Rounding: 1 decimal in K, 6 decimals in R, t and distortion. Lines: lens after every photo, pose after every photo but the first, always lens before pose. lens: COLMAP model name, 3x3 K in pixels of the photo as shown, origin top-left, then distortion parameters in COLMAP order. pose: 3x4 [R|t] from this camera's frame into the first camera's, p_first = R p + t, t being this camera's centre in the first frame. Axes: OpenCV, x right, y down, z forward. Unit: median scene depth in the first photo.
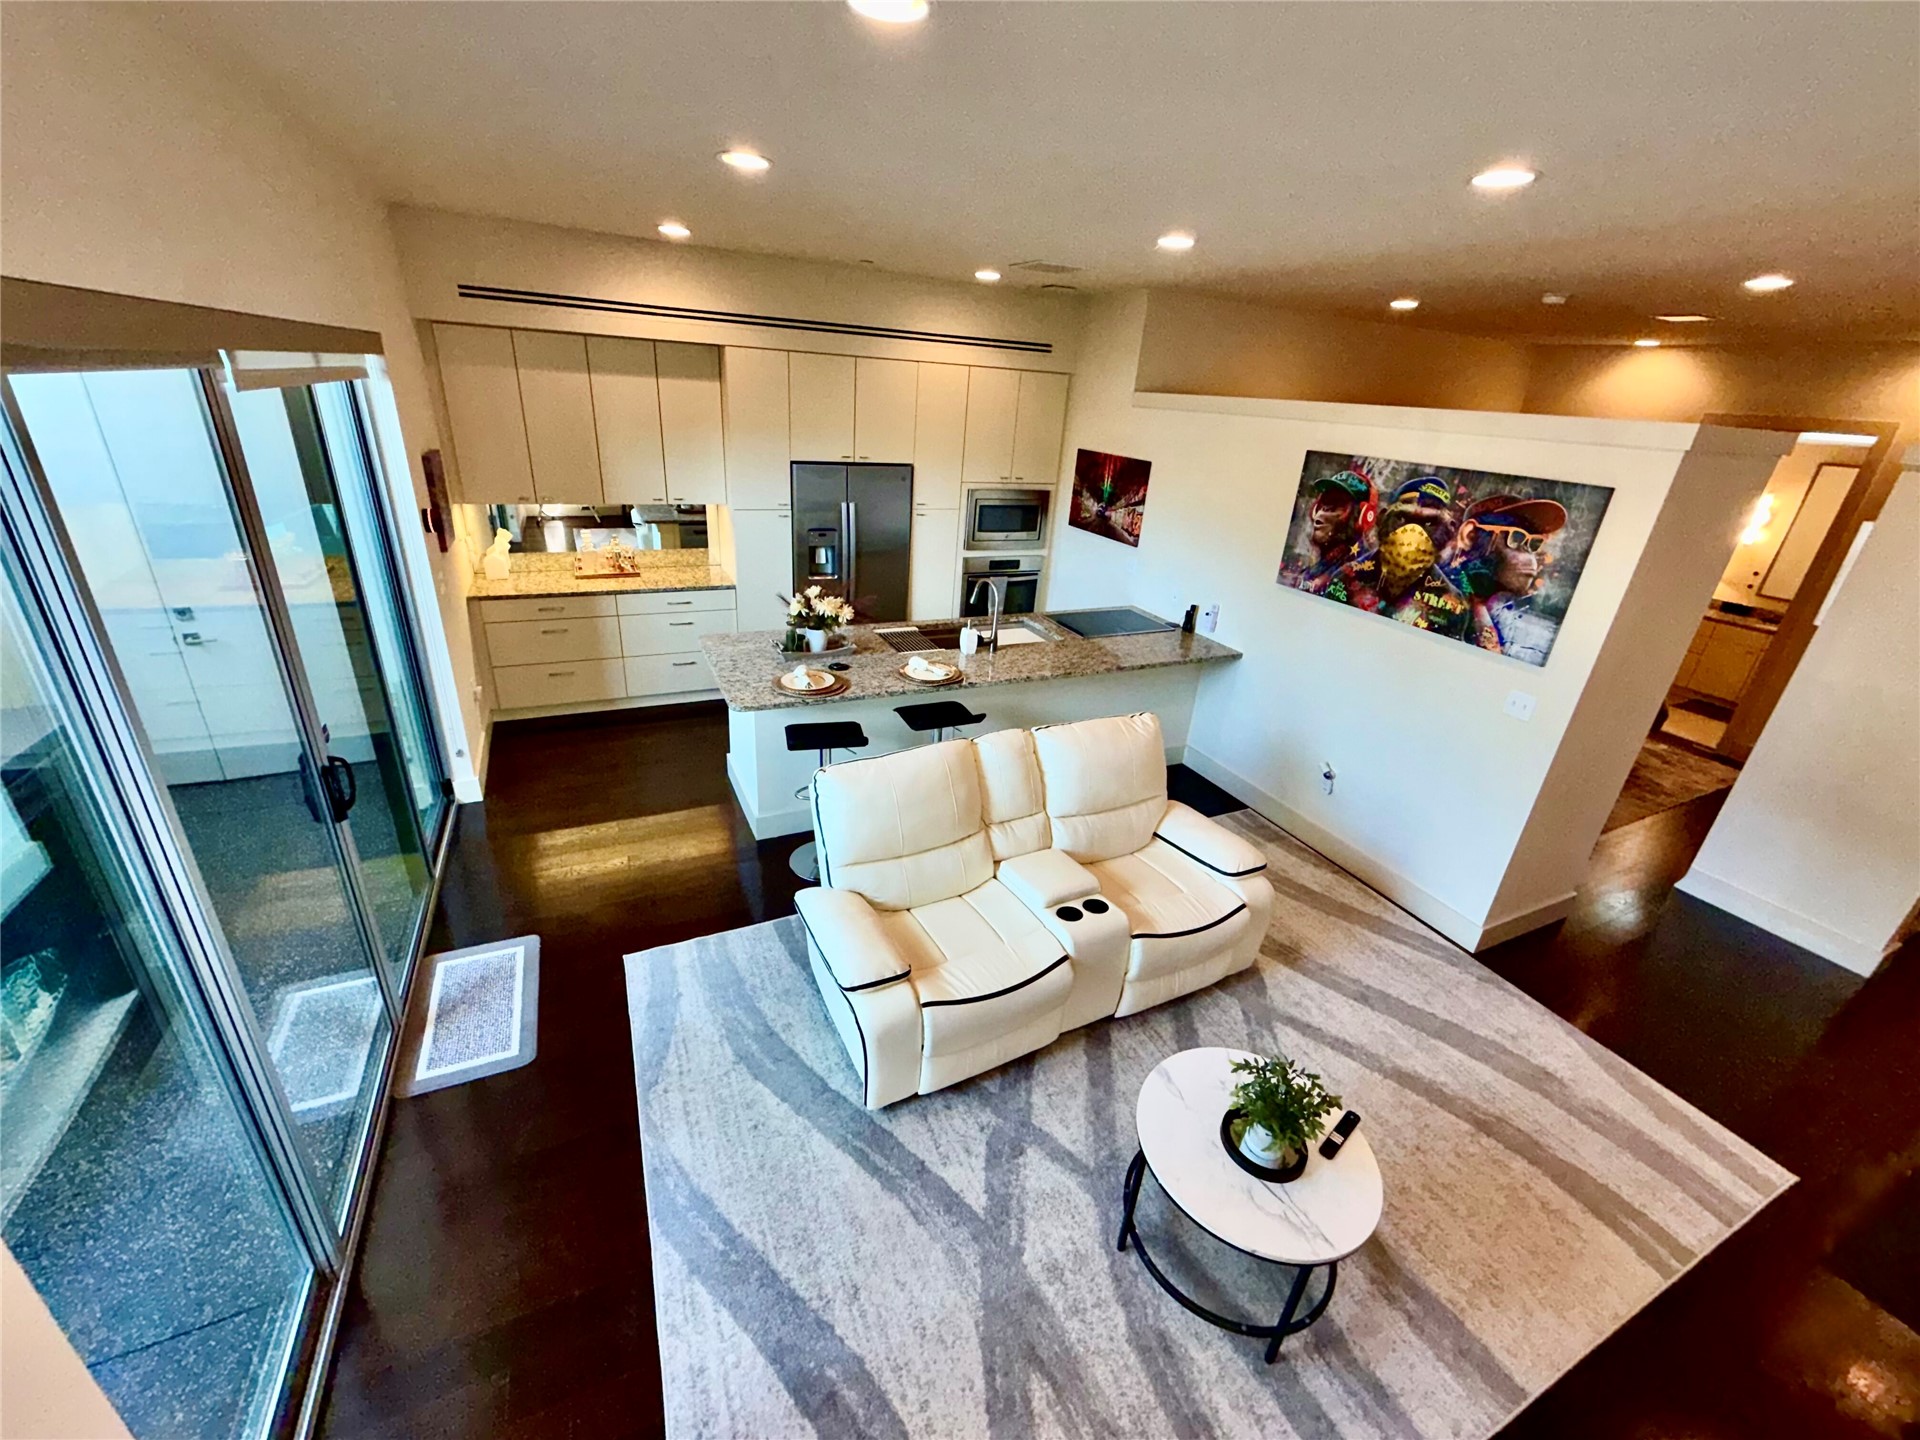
lens RADIAL K [[771.4, 0, 955.8], [0, 771.4, 716.8], [0, 0, 1]] dist [0.000075, -0.000008]
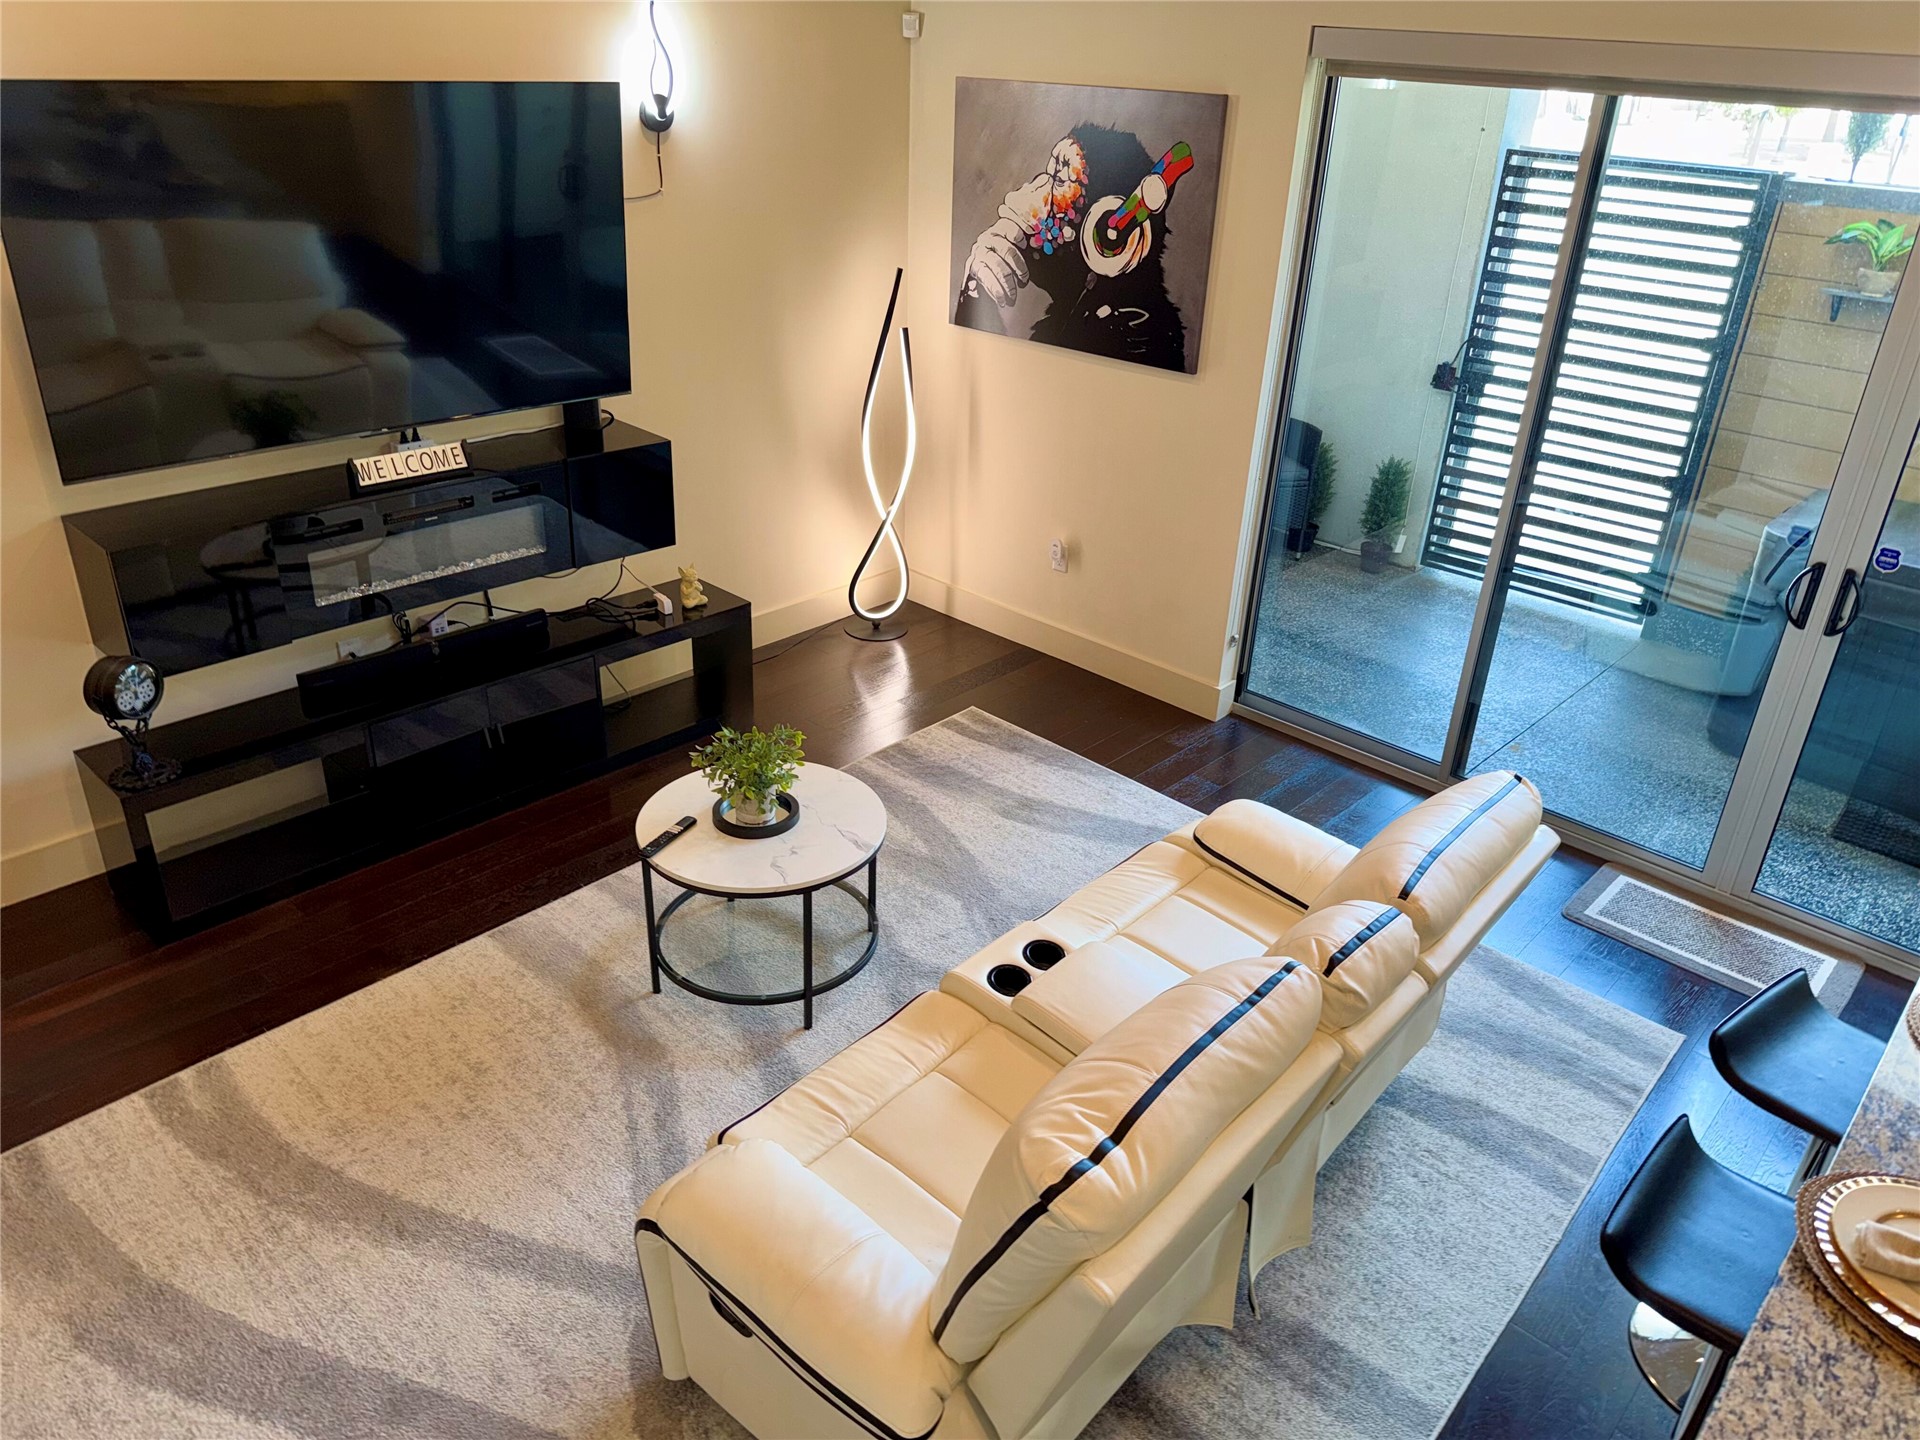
lens RADIAL K [[1375.4, 0, 954.4], [0, 1375.4, 713.1], [0, 0, 1]] dist [-0.004120, 0.000805]
pose [[-0.917726, 0.076594, -0.389759, 0.315585], [-0.247970, 0.656070, 0.712800, -0.309554], [0.310305, 0.750804, -0.583099, 0.768979]]
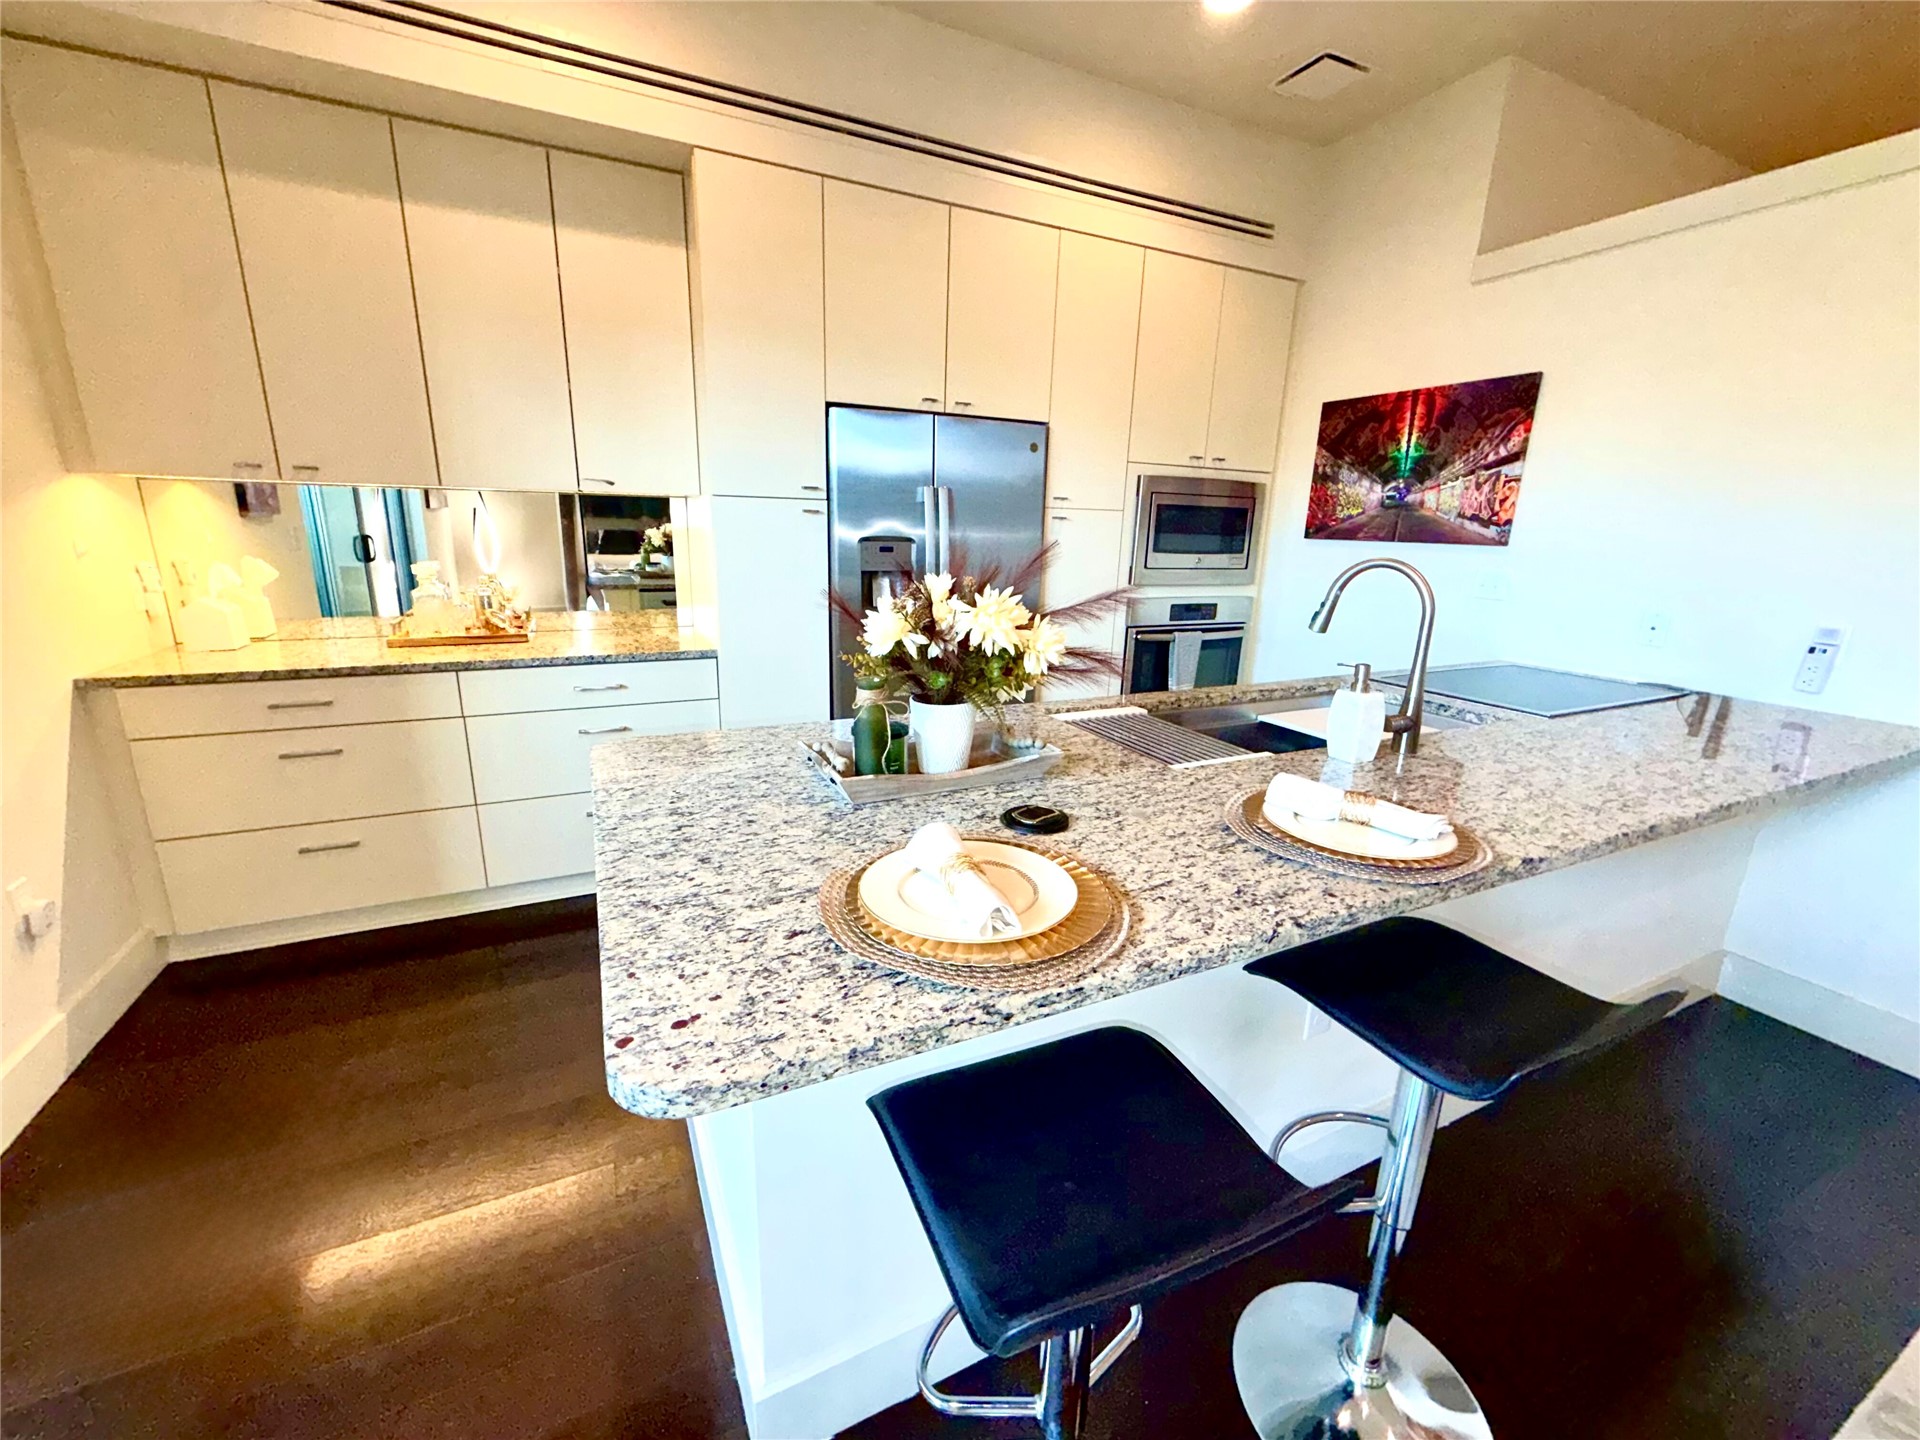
lens RADIAL K [[771.4, 0, 955.8], [0, 771.4, 716.8], [0, 0, 1]] dist [0.000075, -0.000008]
pose [[0.999168, -0.040787, 0.000723, -0.136703], [0.040382, 0.986409, -0.159268, -0.043531], [0.005783, 0.159165, 0.987235, 0.529906]]
